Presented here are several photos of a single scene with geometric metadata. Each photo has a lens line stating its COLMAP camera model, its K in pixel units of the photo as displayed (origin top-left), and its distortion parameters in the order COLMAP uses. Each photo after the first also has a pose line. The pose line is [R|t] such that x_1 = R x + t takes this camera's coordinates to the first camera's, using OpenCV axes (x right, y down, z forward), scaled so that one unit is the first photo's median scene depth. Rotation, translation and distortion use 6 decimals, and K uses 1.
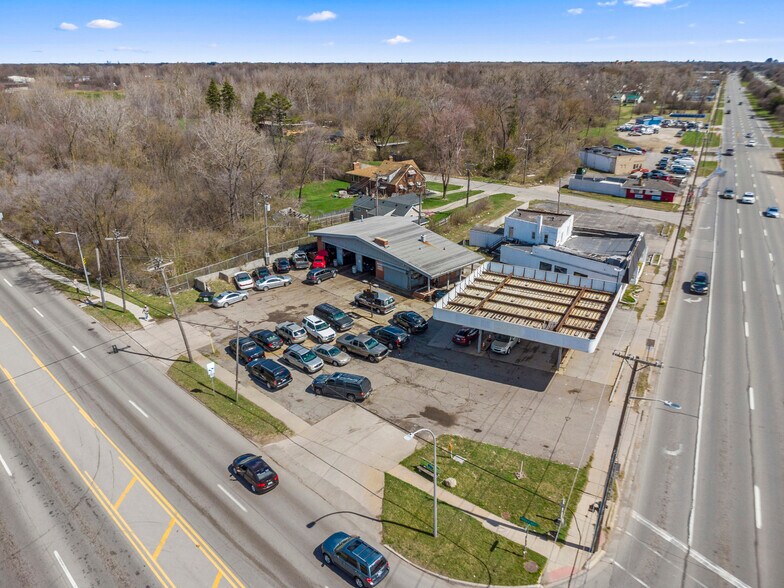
lens RADIAL K [[570.8, 0, 392.0], [0, 570.8, 294.0], [0, 0, 1]] dist [0.007967, -0.002880]
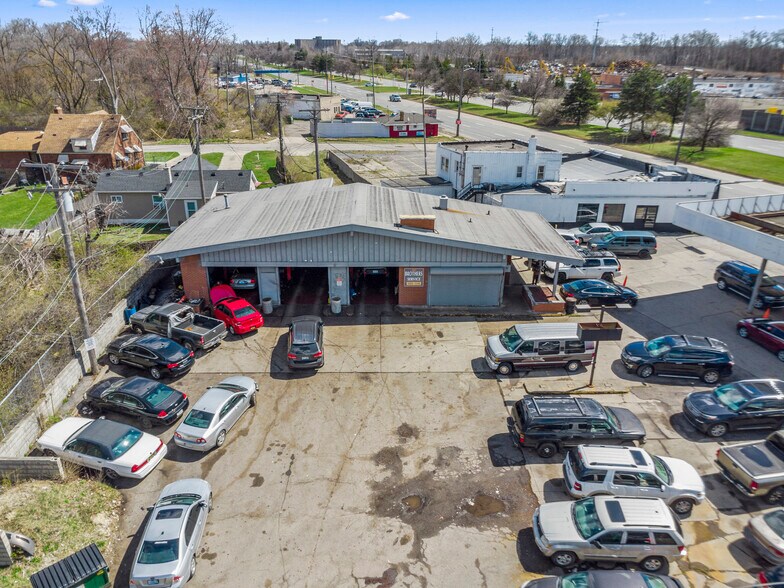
lens RADIAL K [[570.8, 0, 392.0], [0, 570.8, 294.0], [0, 0, 1]] dist [0.007967, -0.002880]
pose [[0.673846, -0.284998, 0.681695, -0.371511], [0.267704, 0.954101, 0.134262, -0.109547], [-0.688670, 0.092020, 0.719212, 0.739462]]
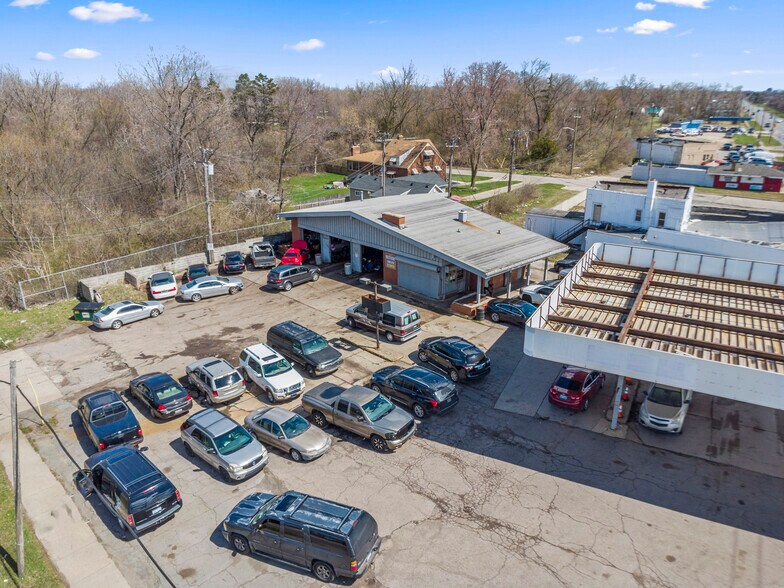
lens RADIAL K [[570.8, 0, 392.0], [0, 570.8, 294.0], [0, 0, 1]] dist [0.007967, -0.002880]
pose [[0.999990, 0.003029, -0.003338, -0.018856], [-0.003185, 0.998865, -0.047517, 0.014667], [0.003190, 0.047527, 0.998865, 0.438433]]
